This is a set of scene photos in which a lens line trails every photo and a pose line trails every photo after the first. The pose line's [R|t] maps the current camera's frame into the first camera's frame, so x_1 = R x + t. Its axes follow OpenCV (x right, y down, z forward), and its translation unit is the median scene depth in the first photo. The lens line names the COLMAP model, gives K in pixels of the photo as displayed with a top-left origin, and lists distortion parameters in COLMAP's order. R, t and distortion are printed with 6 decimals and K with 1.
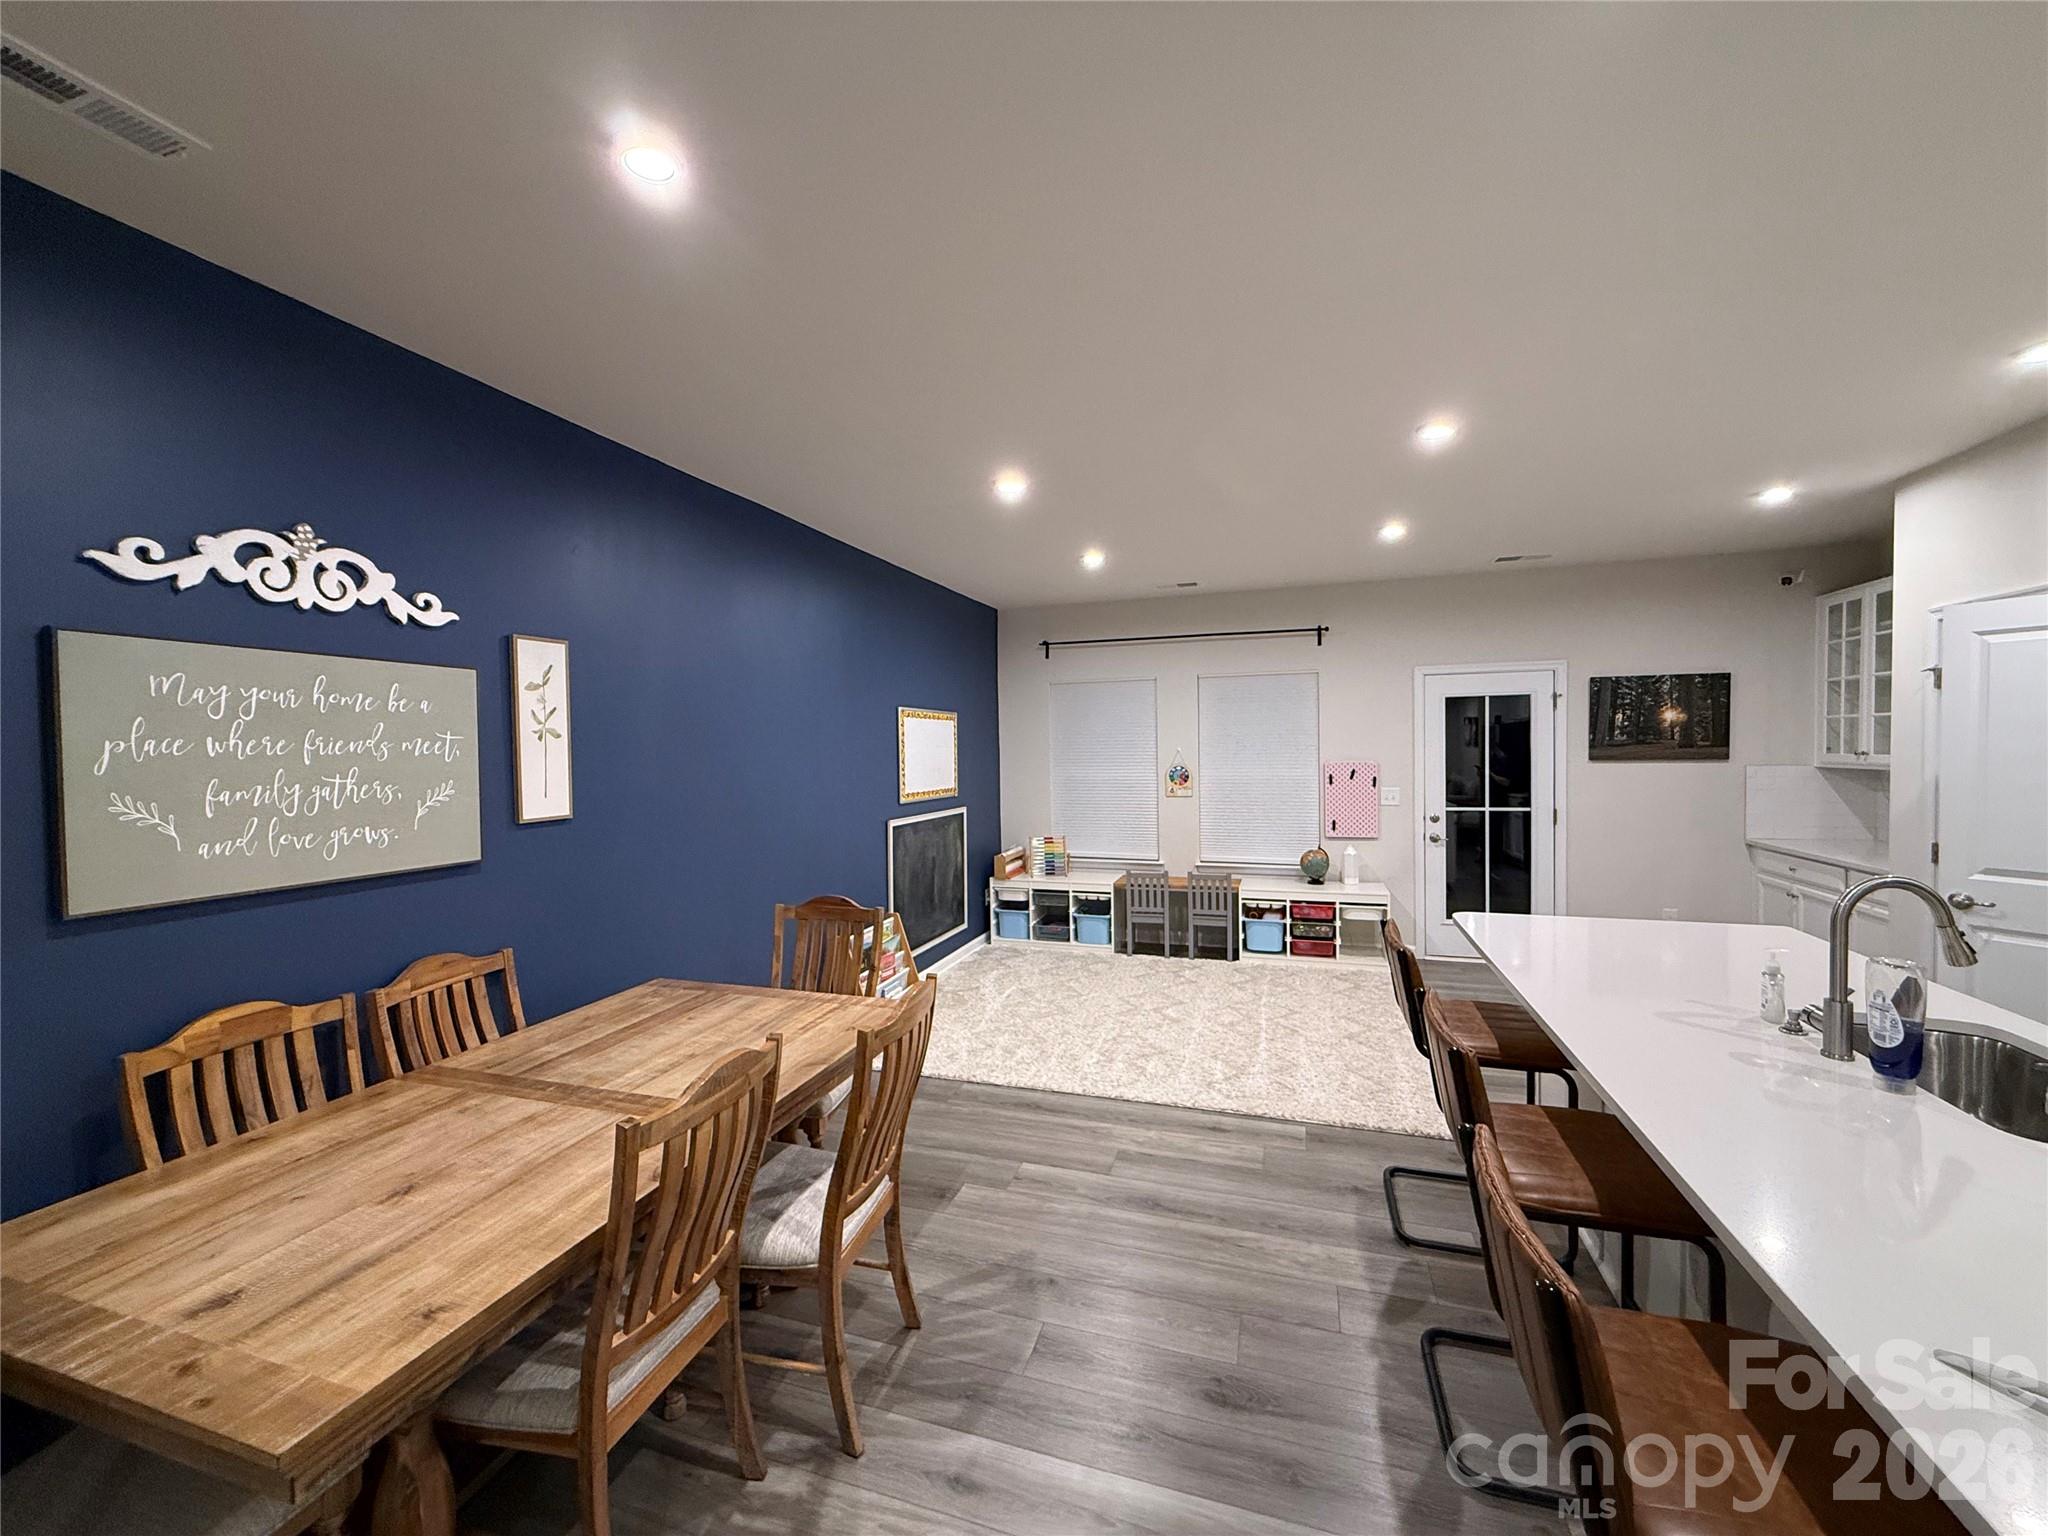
lens RADIAL K [[809.9, 0, 1013.4], [0, 809.9, 765.3], [0, 0, 1]] dist [0.001583, -0.000735]
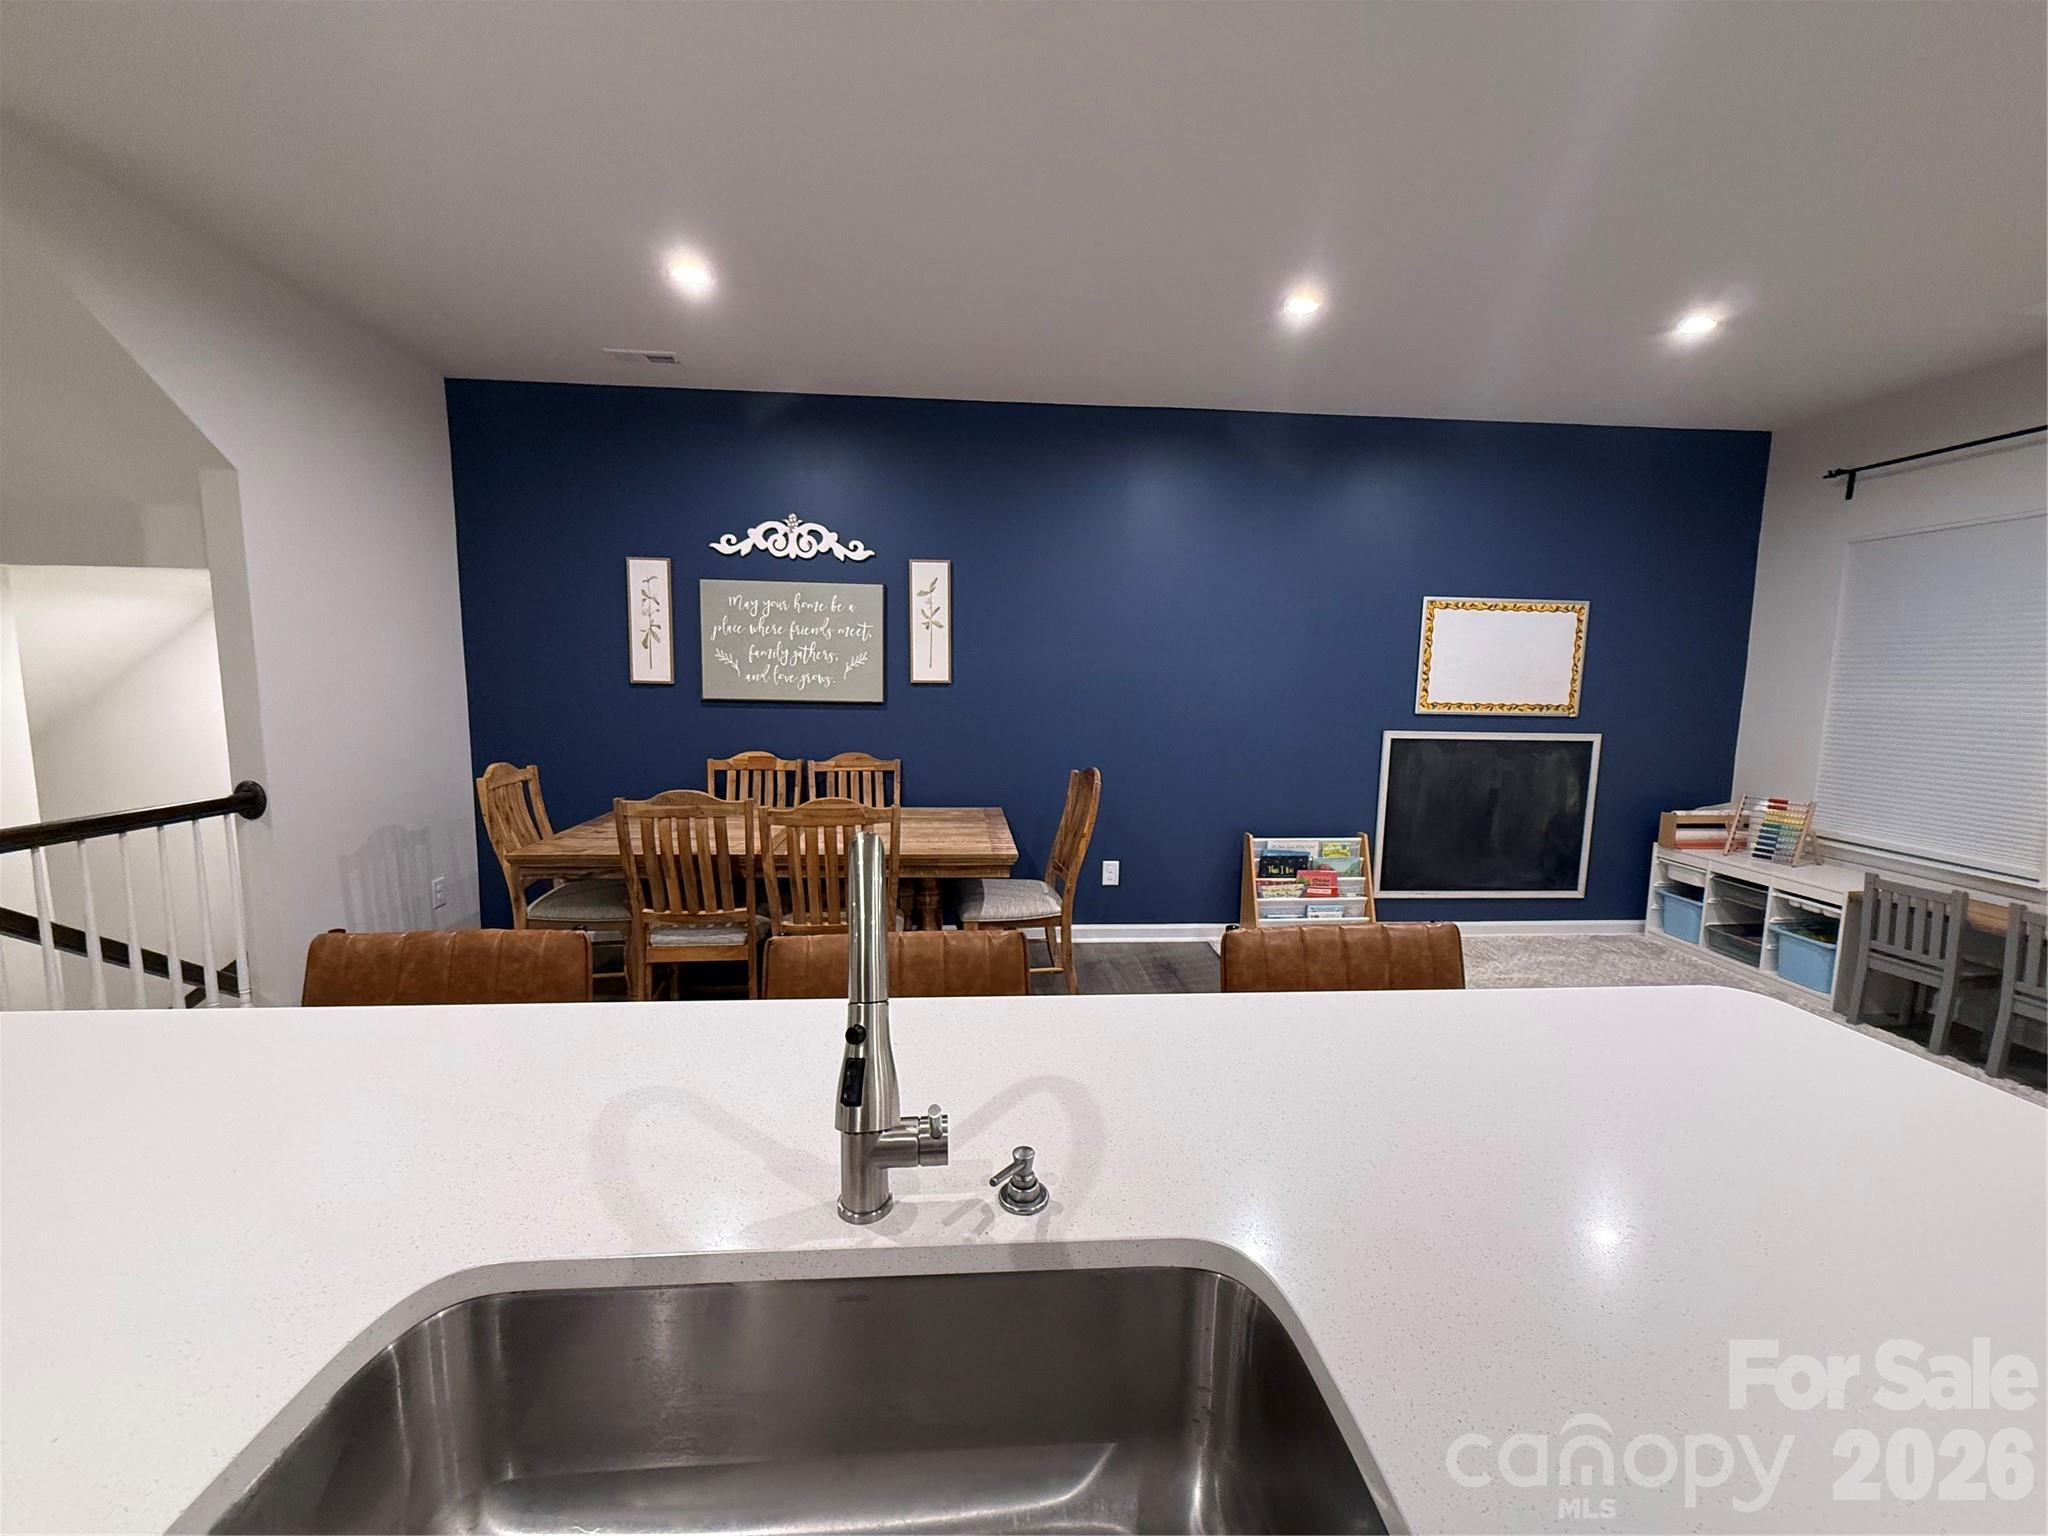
lens RADIAL K [[809.9, 0, 1032.6], [0, 809.9, 767.3], [0, 0, 1]] dist [0.001583, -0.000735]
pose [[0.398685, 0.126651, -0.908301, 0.997192], [-0.042063, 0.991901, 0.119845, 0.039543], [0.916123, -0.009574, 0.400783, 0.627793]]
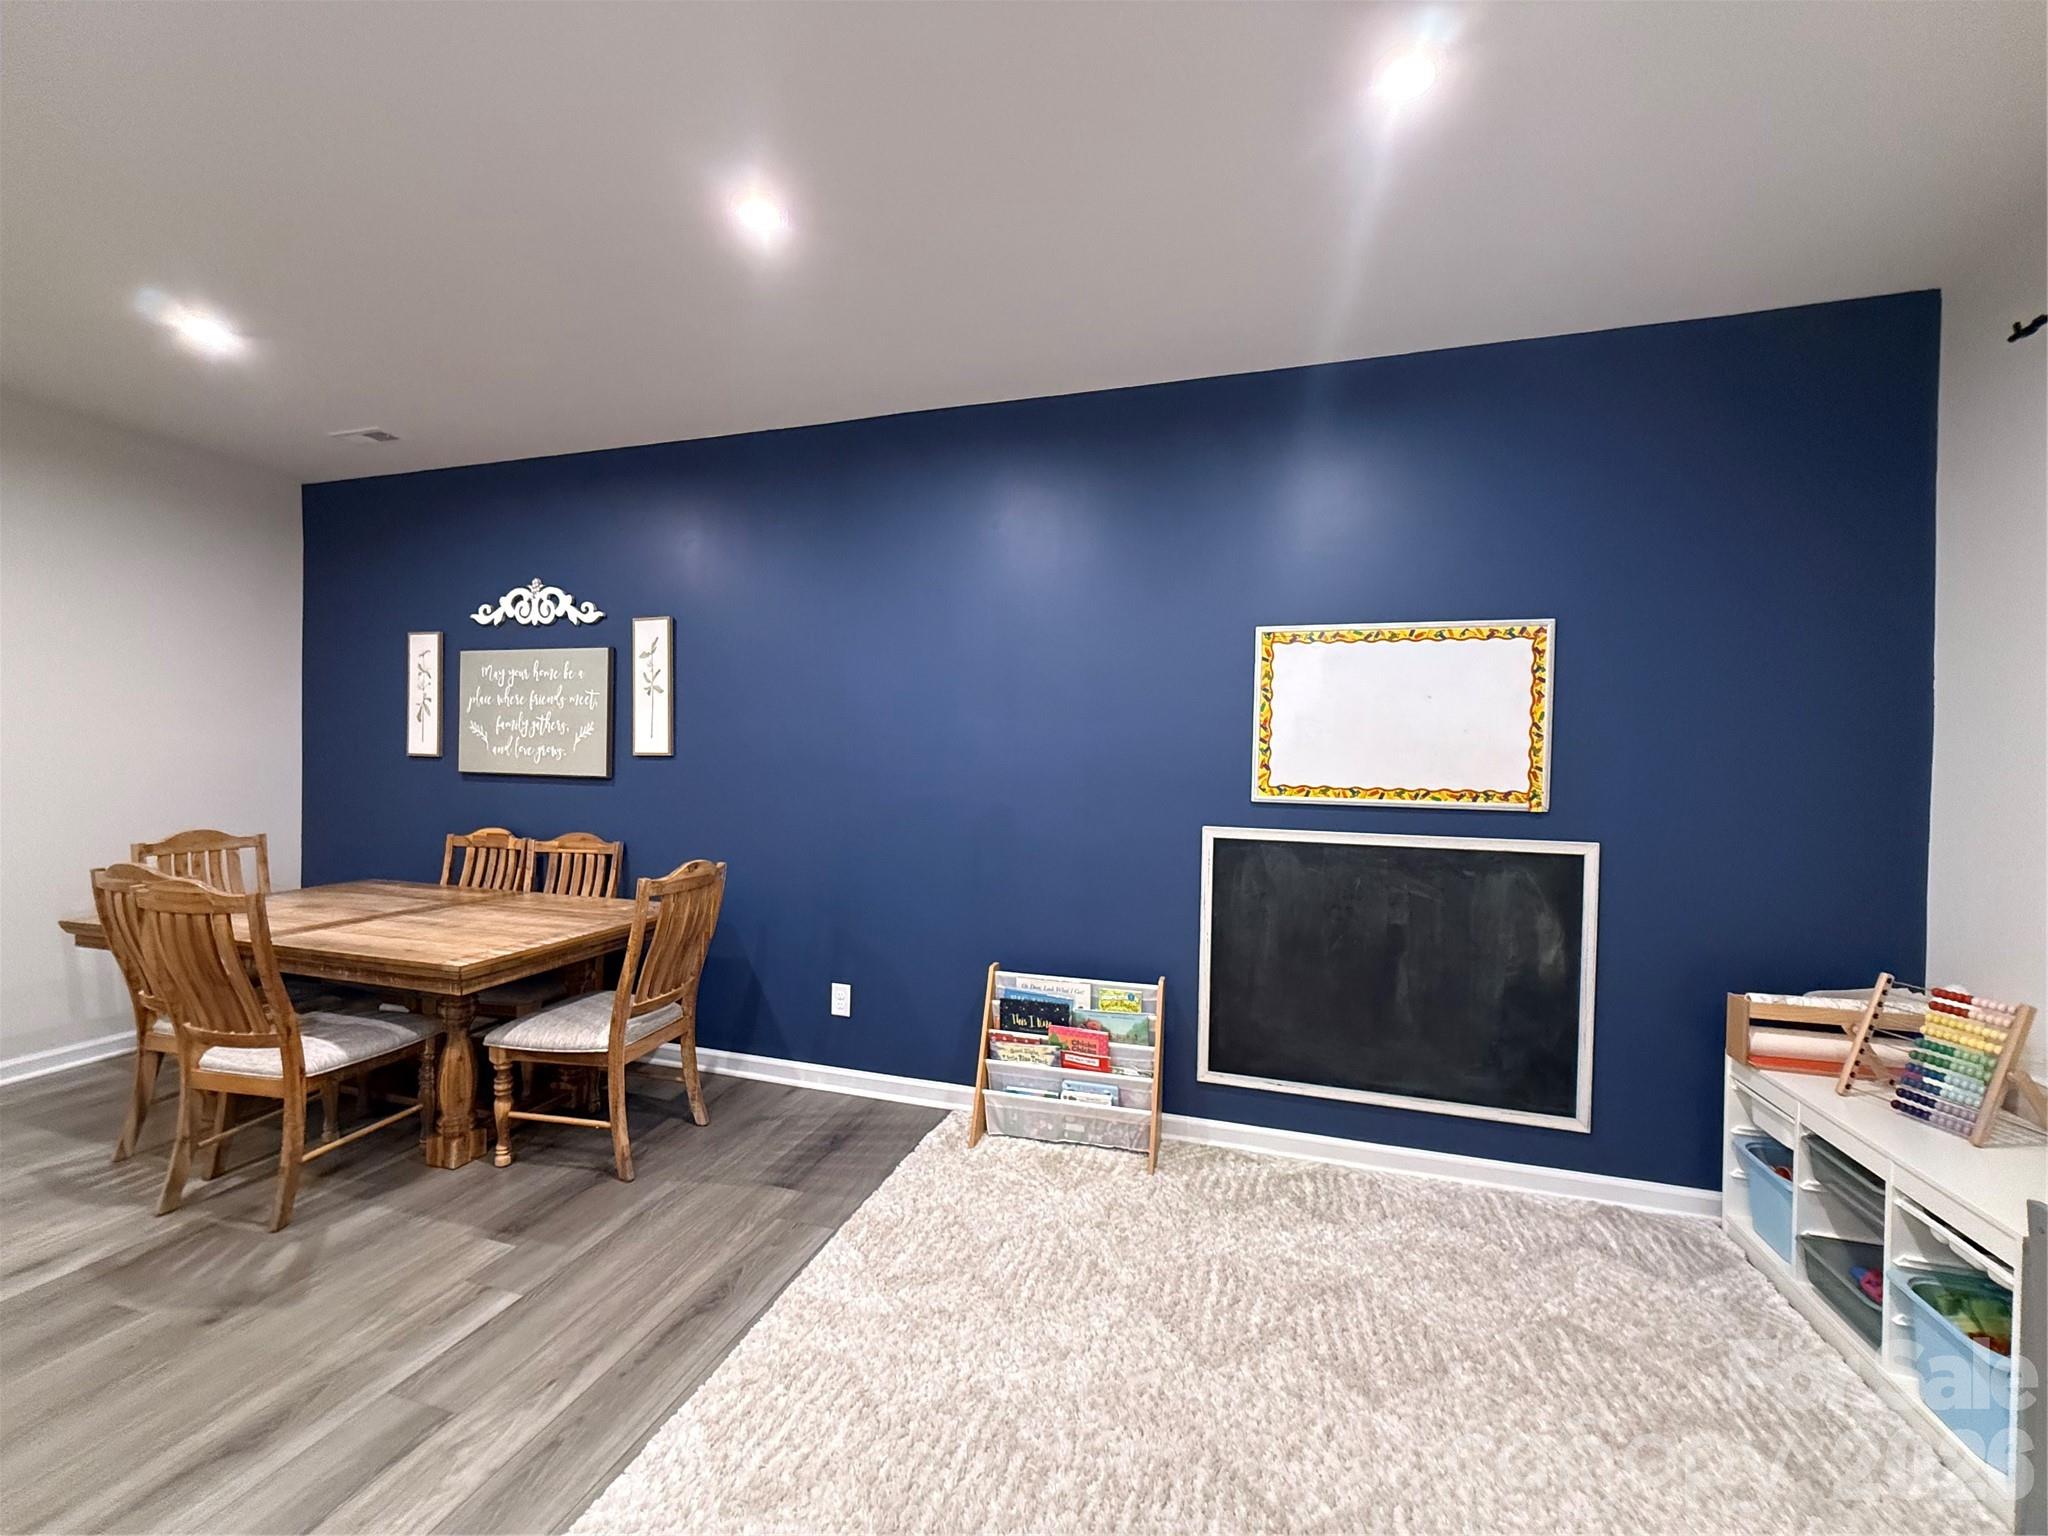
lens RADIAL K [[809.9, 0, 1030.9], [0, 809.9, 769.5], [0, 0, 1]] dist [0.001583, -0.000735]
pose [[0.041516, 0.027065, -0.998771, 0.859194], [-0.039427, 0.998899, 0.025430, 0.037003], [0.998360, 0.038323, 0.042537, 1.736022]]
